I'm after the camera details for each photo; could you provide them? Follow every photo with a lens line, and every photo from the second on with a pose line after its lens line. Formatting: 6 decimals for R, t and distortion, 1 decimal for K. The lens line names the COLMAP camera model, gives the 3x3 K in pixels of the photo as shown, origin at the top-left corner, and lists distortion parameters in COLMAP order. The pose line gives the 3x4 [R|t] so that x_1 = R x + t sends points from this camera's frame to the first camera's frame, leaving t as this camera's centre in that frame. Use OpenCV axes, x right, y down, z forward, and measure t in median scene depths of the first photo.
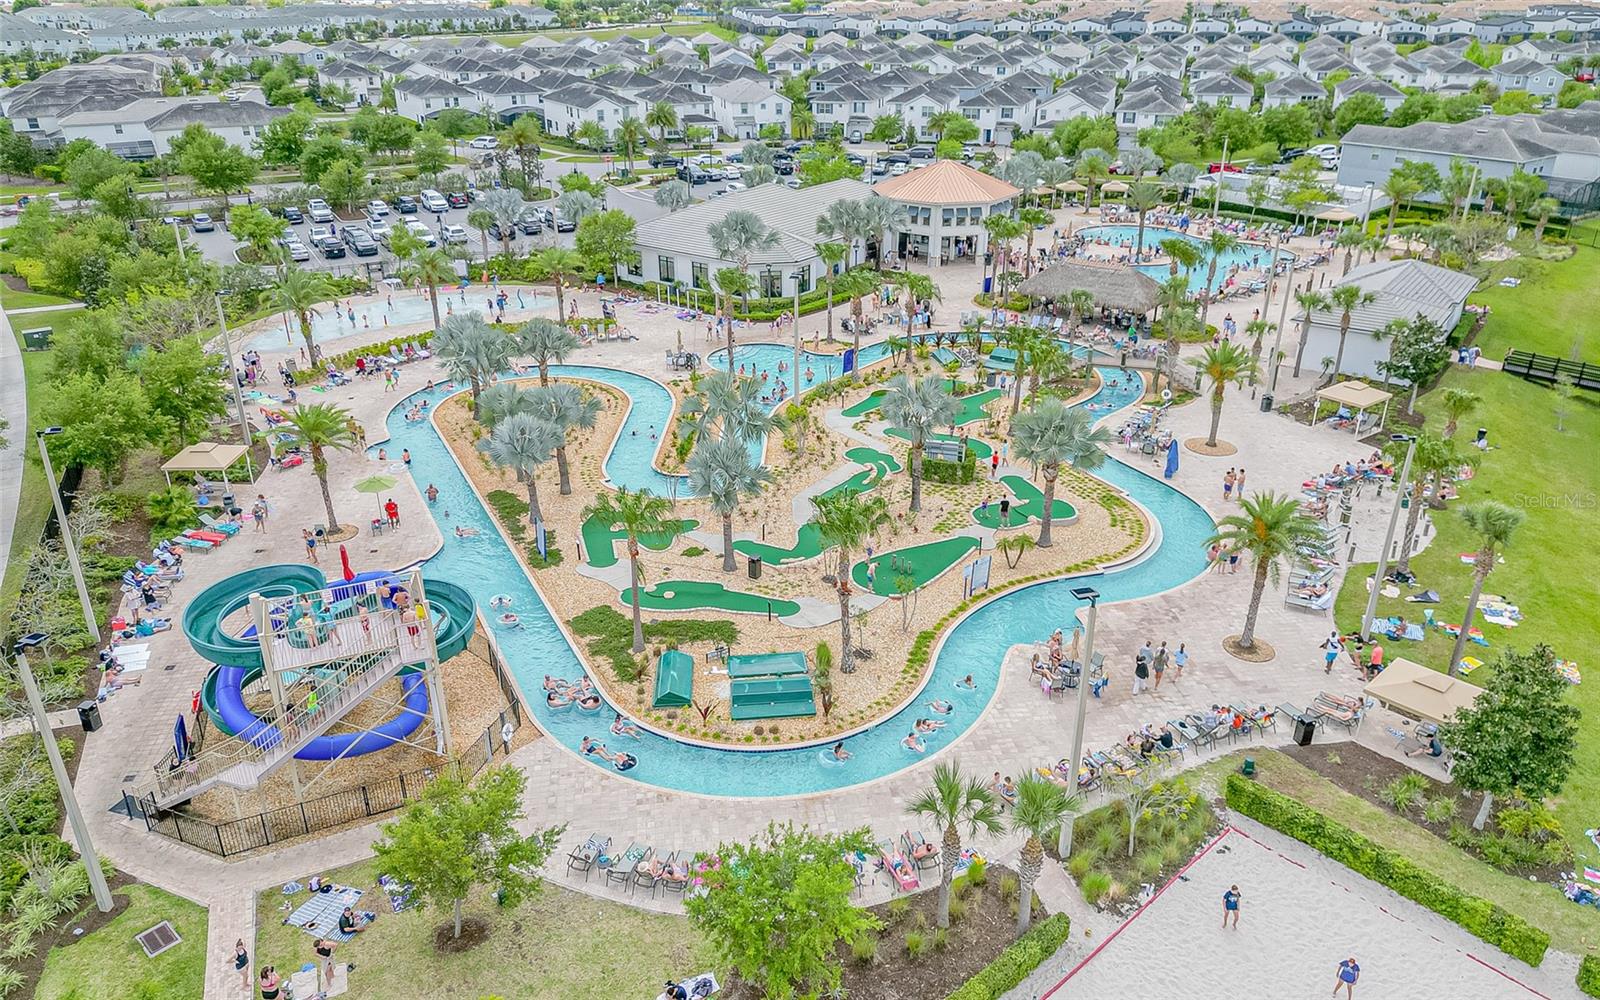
lens RADIAL K [[1101.7, 0, 800.0], [0, 1101.7, 500.0], [0, 0, 1]] dist [0.073290, -0.071874]
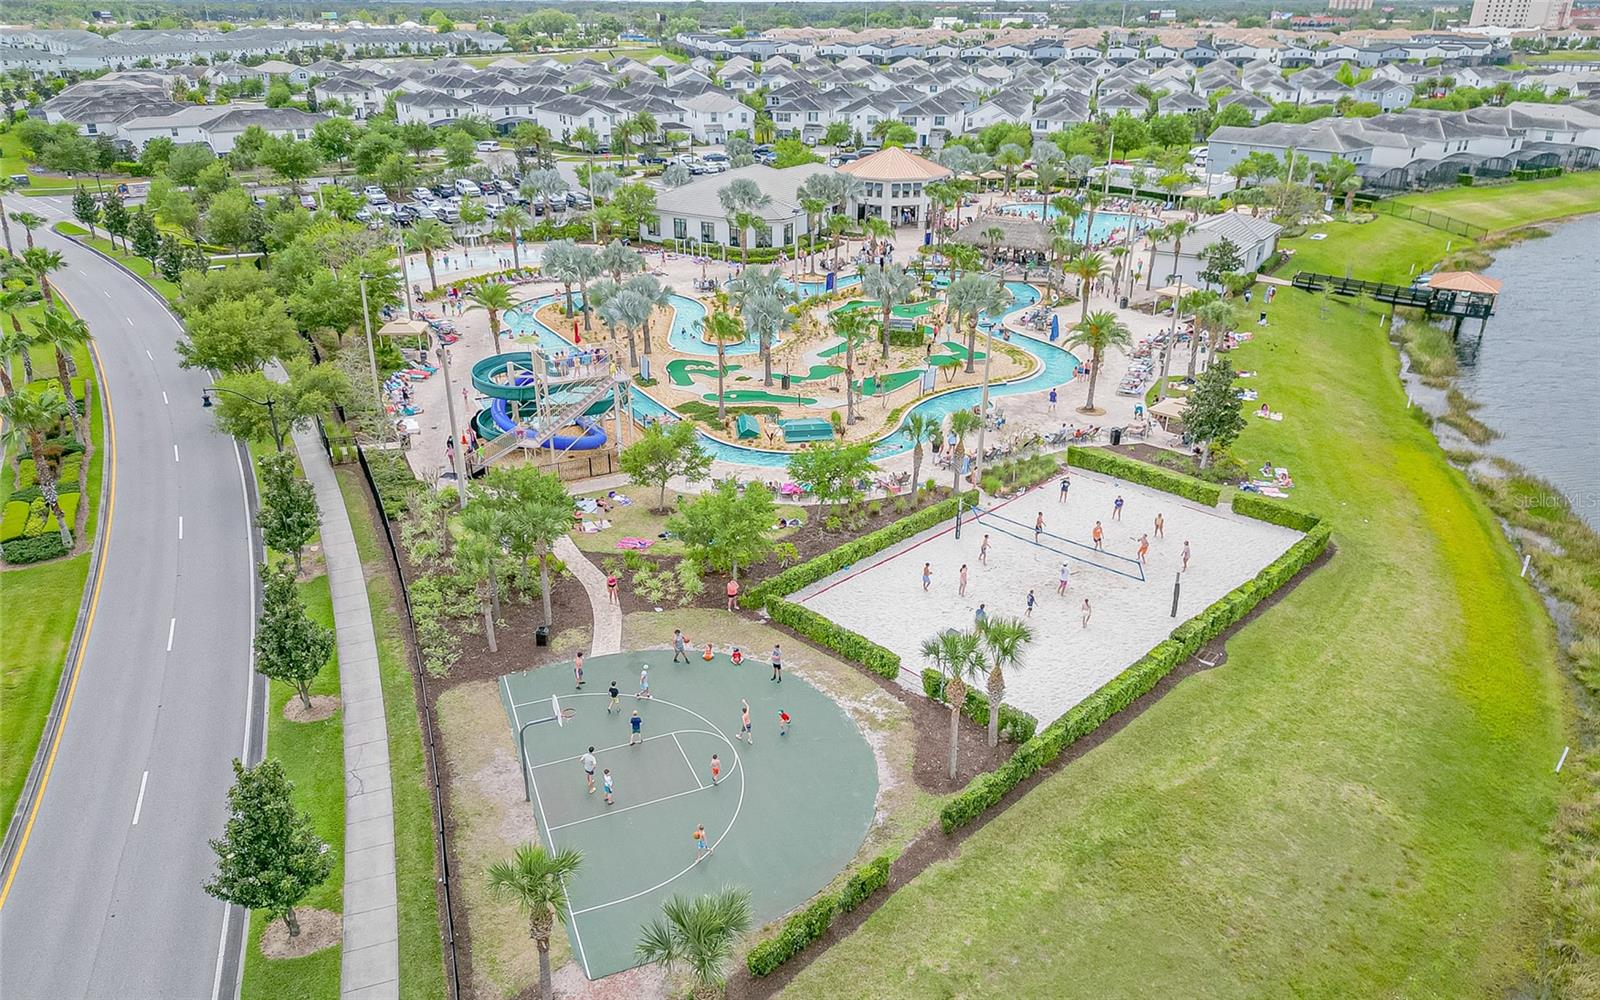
lens RADIAL K [[1125.2, 0, 800.9], [0, 1125.2, 546.3], [0, 0, 1]] dist [0.074799, -0.073952]
pose [[0.998216, -0.021656, 0.055648, -0.037827], [0.021416, 0.999759, 0.004908, 0.095511], [-0.055741, -0.003707, 0.998438, -0.197765]]
